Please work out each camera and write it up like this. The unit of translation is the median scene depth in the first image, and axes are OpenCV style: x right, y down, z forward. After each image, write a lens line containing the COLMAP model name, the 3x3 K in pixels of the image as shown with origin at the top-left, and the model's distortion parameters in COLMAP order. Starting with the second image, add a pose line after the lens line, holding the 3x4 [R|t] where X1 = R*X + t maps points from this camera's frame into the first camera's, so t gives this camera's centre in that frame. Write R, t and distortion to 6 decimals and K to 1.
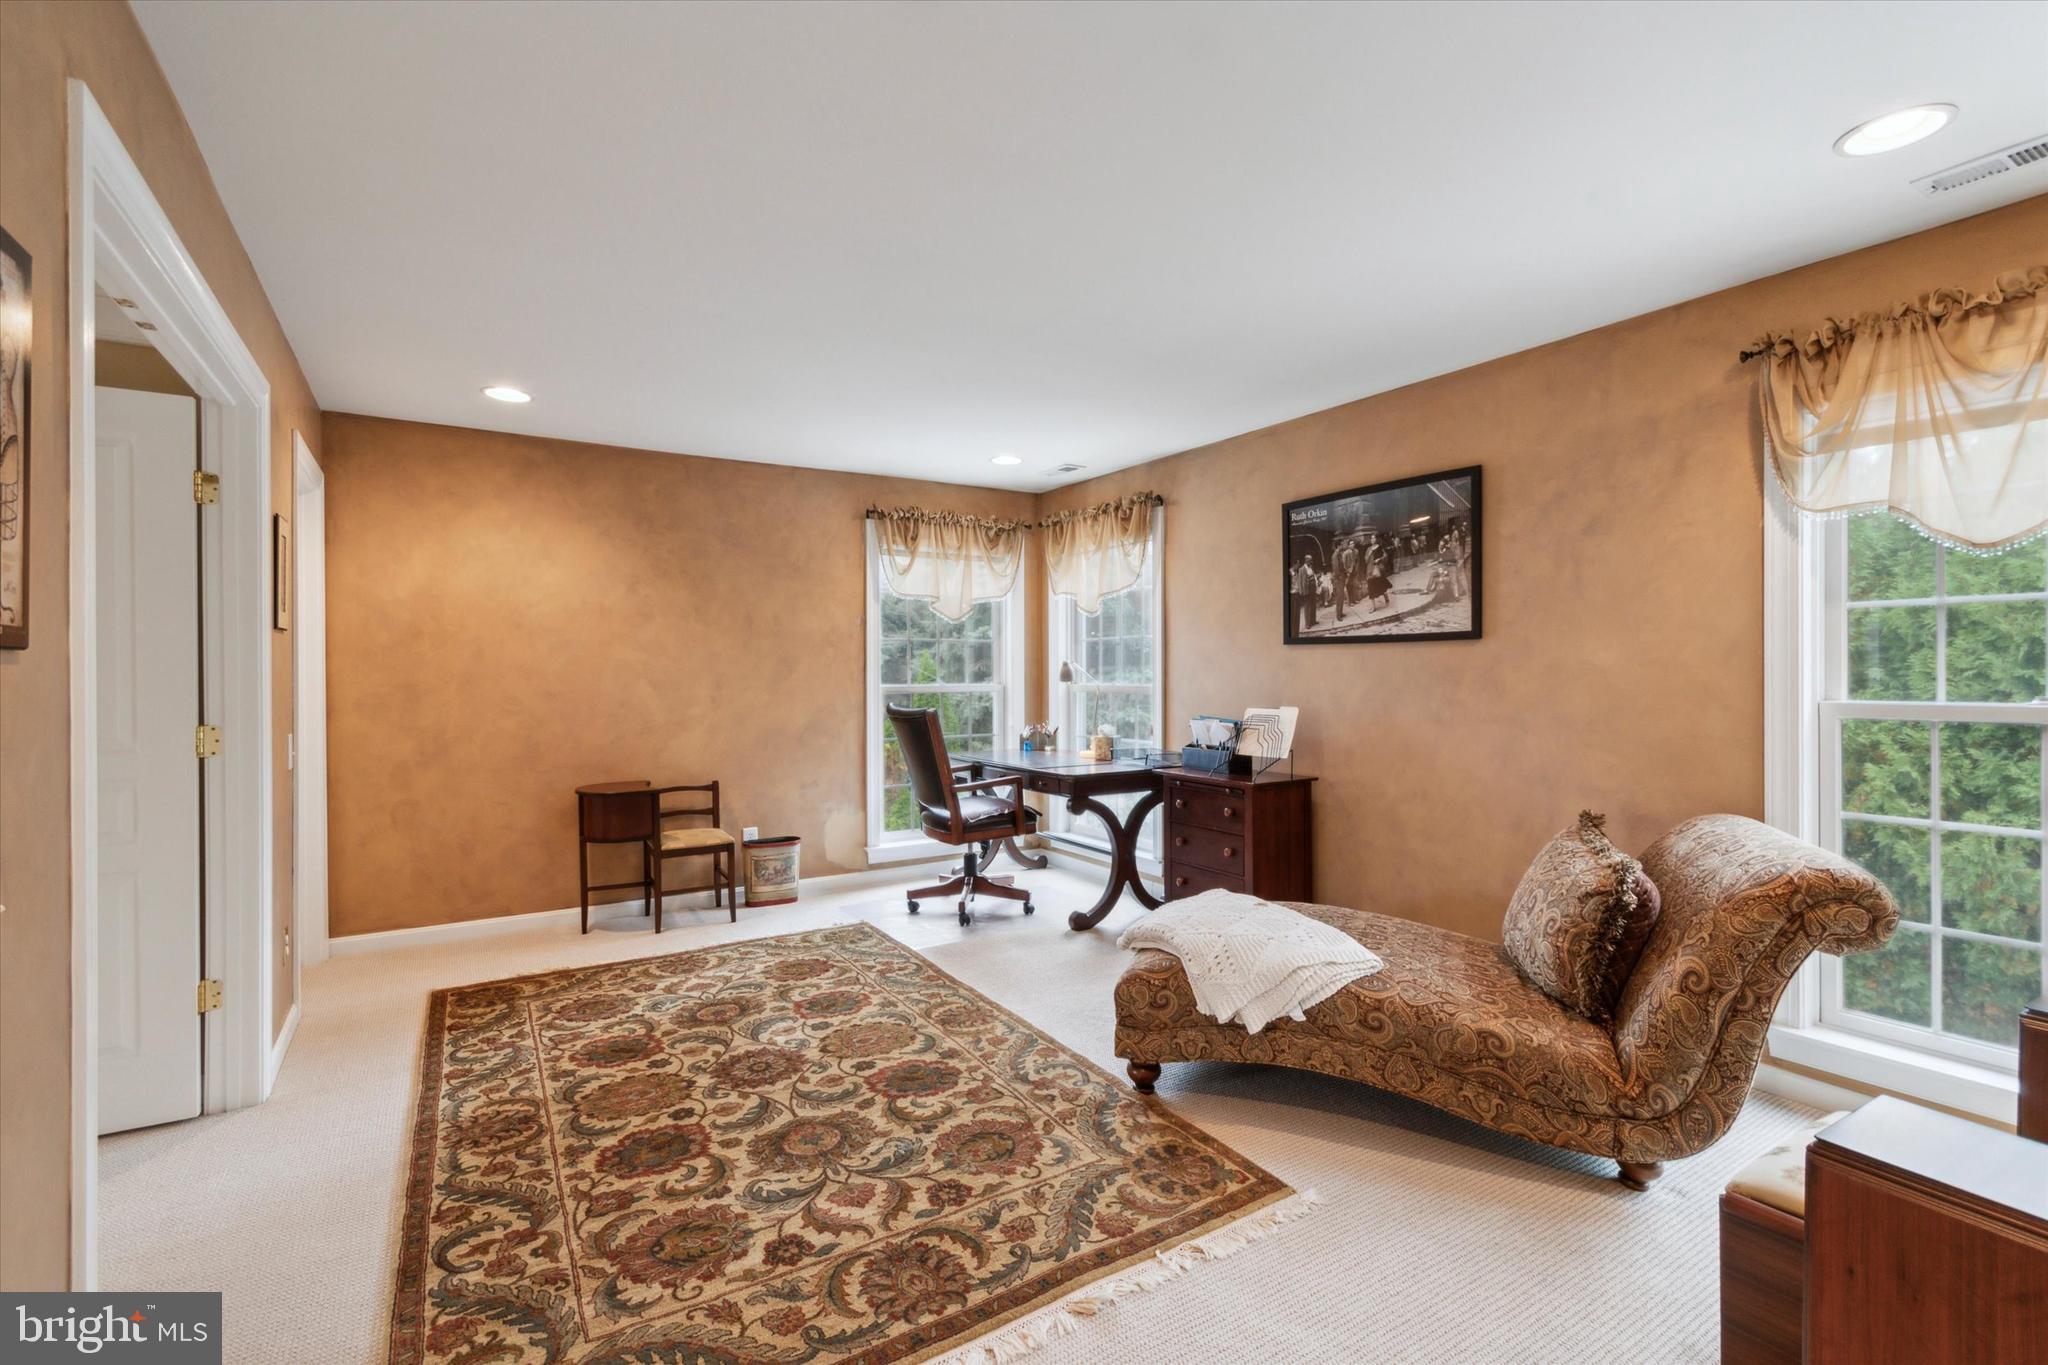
lens RADIAL K [[923.4, 0, 1016.0], [0, 923.4, 674.1], [0, 0, 1]] dist [0.000471, -0.001652]
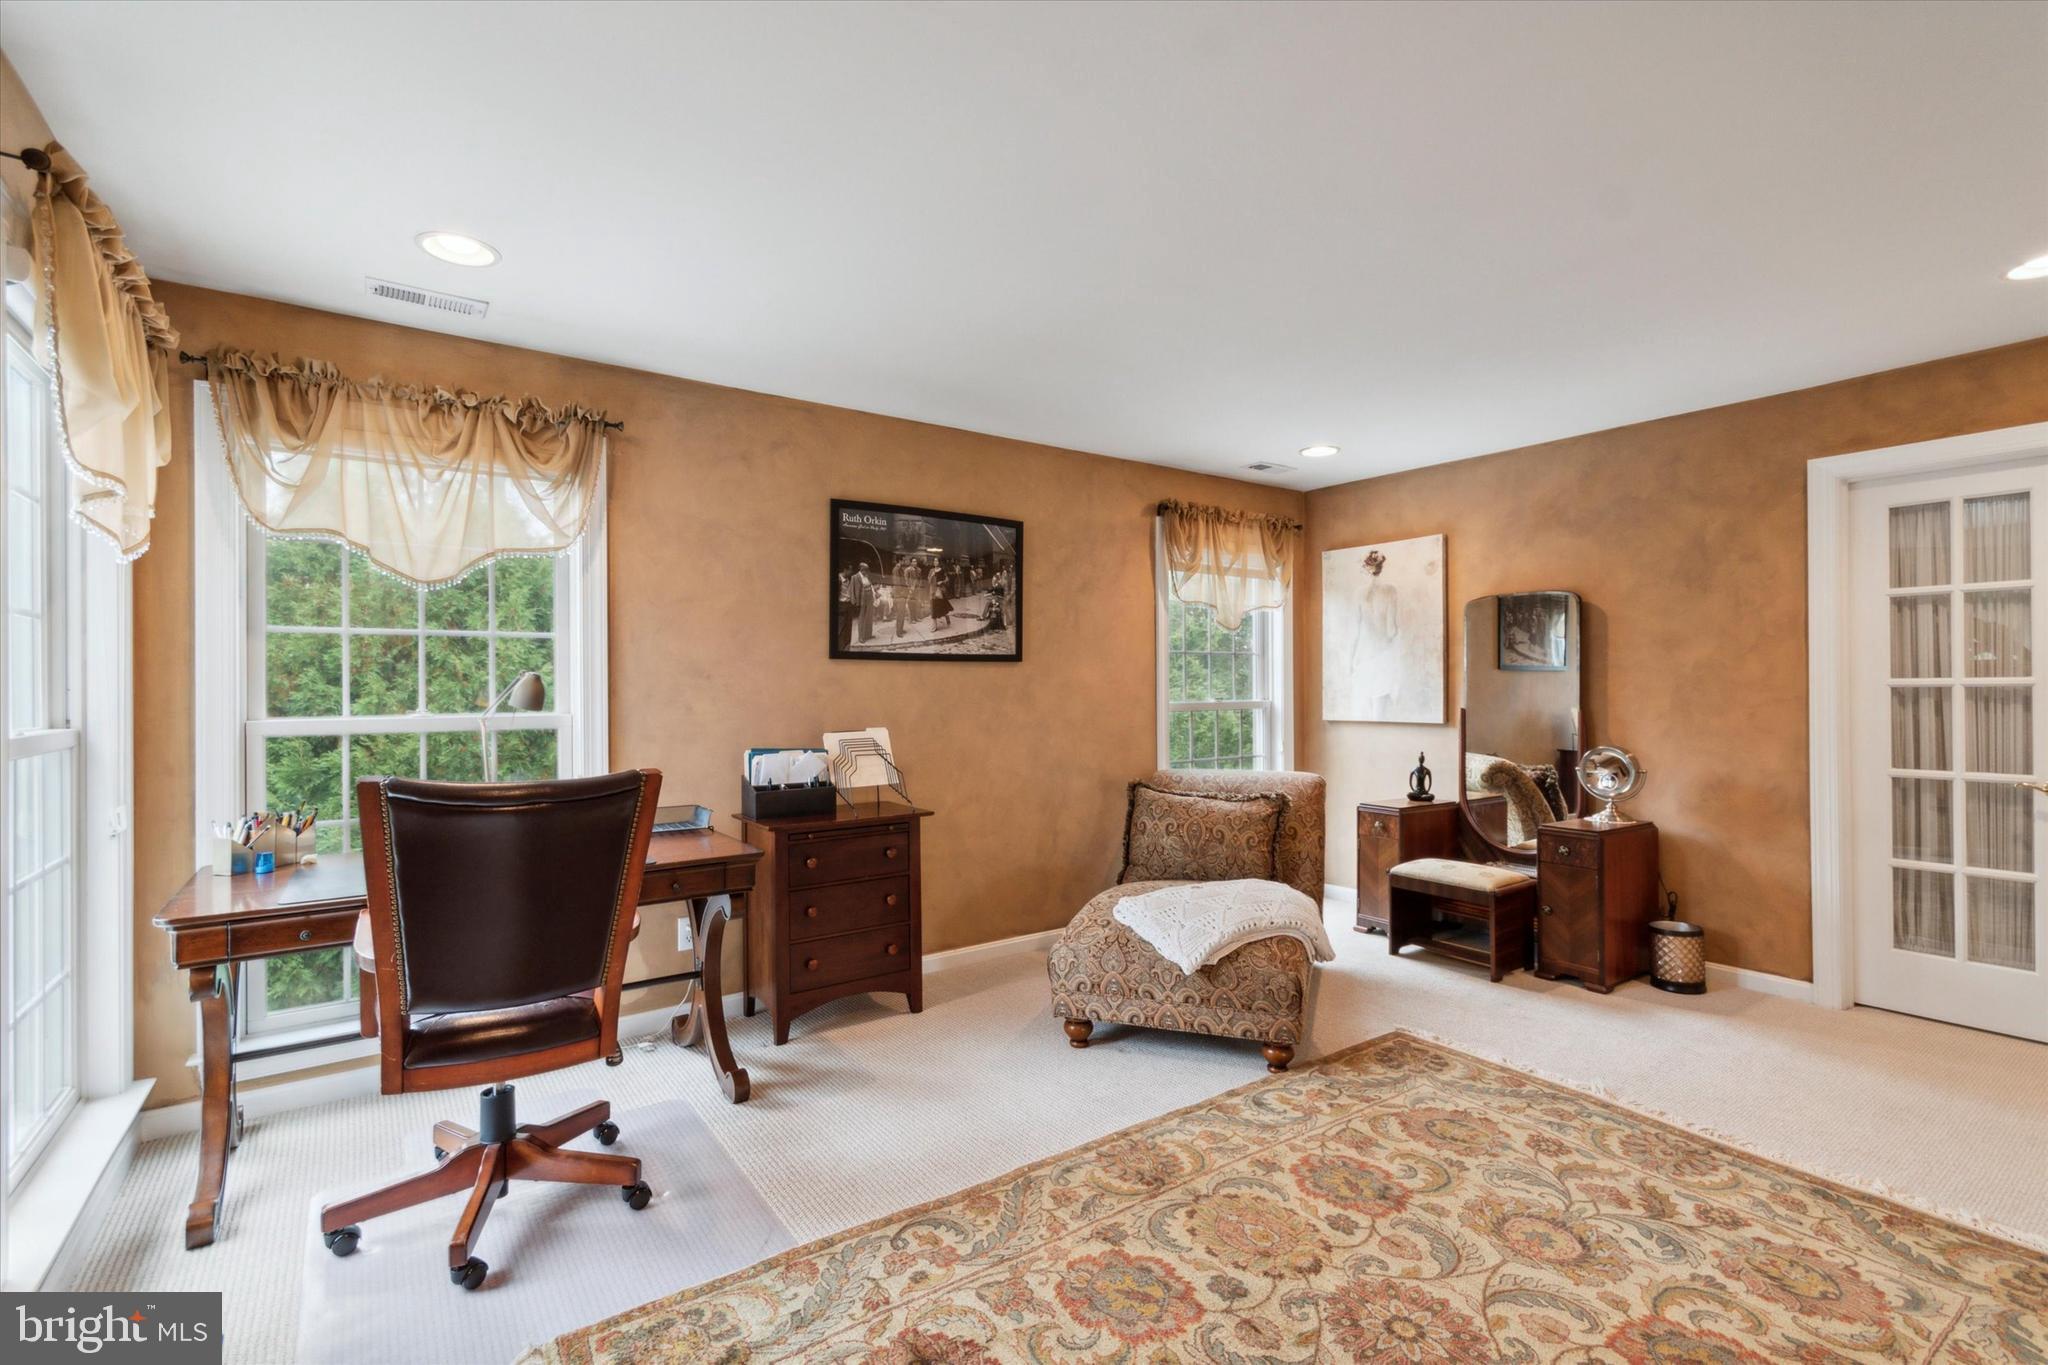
lens RADIAL K [[923.4, 0, 1015.4], [0, 923.4, 682.6], [0, 0, 1]] dist [0.000471, -0.001652]
pose [[-0.062063, 0.004161, 0.998064, -0.704396], [0.009303, 0.999950, -0.003590, -0.005142], [-0.998029, 0.009062, -0.062098, 1.037362]]
